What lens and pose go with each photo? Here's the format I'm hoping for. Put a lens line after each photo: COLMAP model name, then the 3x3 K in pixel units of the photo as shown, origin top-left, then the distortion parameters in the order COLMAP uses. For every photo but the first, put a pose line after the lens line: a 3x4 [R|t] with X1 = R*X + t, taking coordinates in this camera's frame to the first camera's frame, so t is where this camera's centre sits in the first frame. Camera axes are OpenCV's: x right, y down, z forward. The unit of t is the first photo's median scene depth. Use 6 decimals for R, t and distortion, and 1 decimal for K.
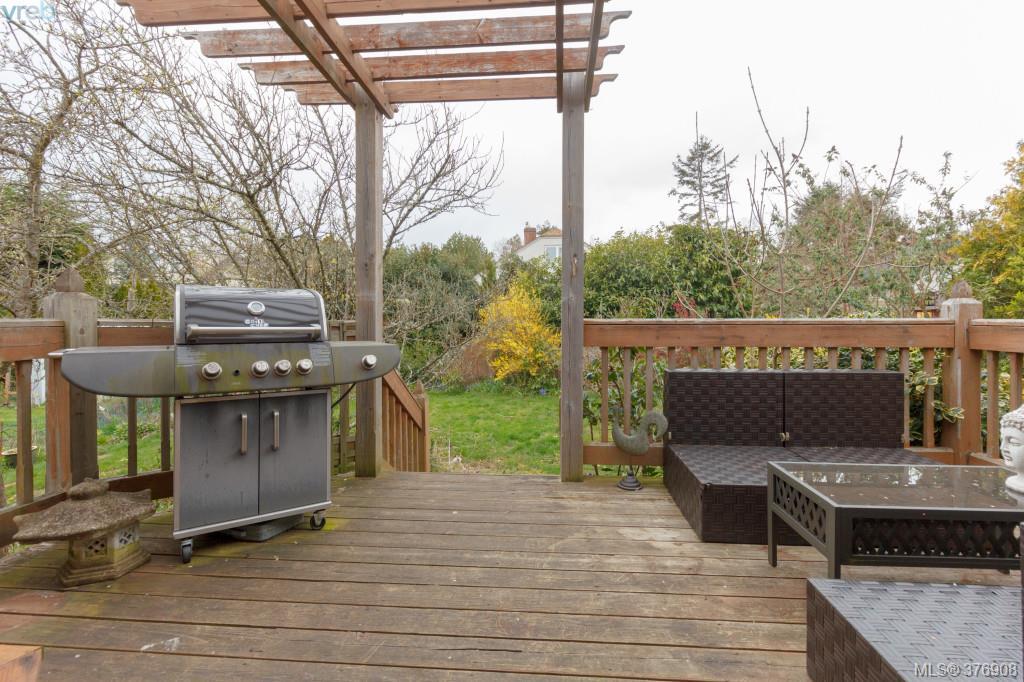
lens RADIAL K [[478.1, 0, 523.4], [0, 478.1, 333.7], [0, 0, 1]] dist [0.005343, 0.002326]
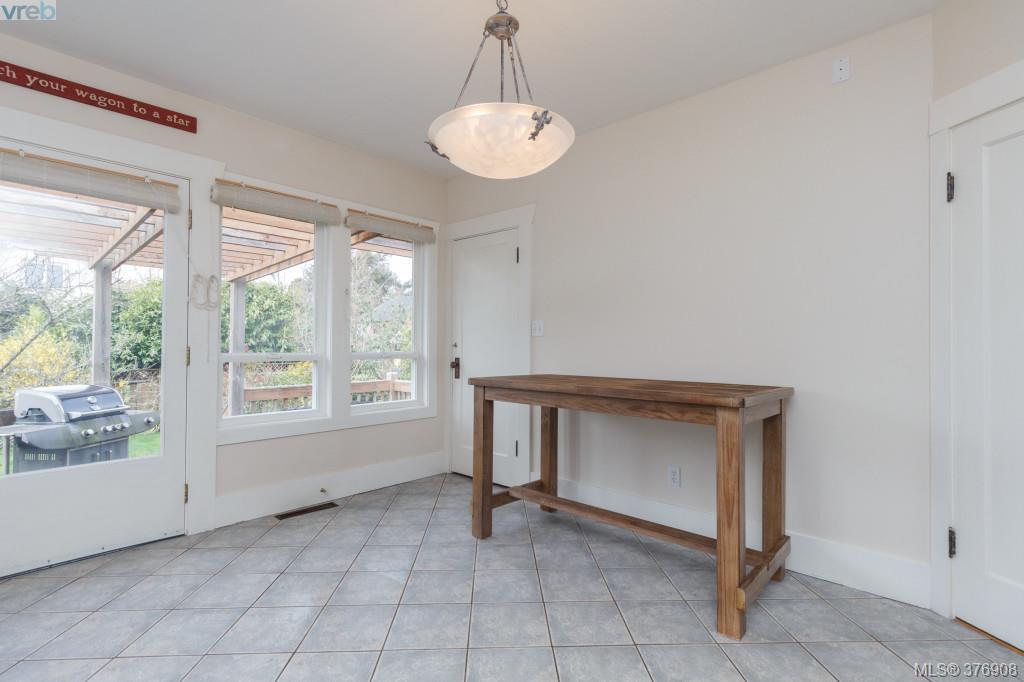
lens RADIAL K [[478.1, 0, 504.0], [0, 478.1, 343.1], [0, 0, 1]] dist [0.005343, 0.002326]
pose [[0.630194, 0.010166, 0.776371, -0.164692], [0.015626, 0.999546, -0.025773, -0.033605], [-0.776281, 0.028373, 0.629749, -0.251841]]
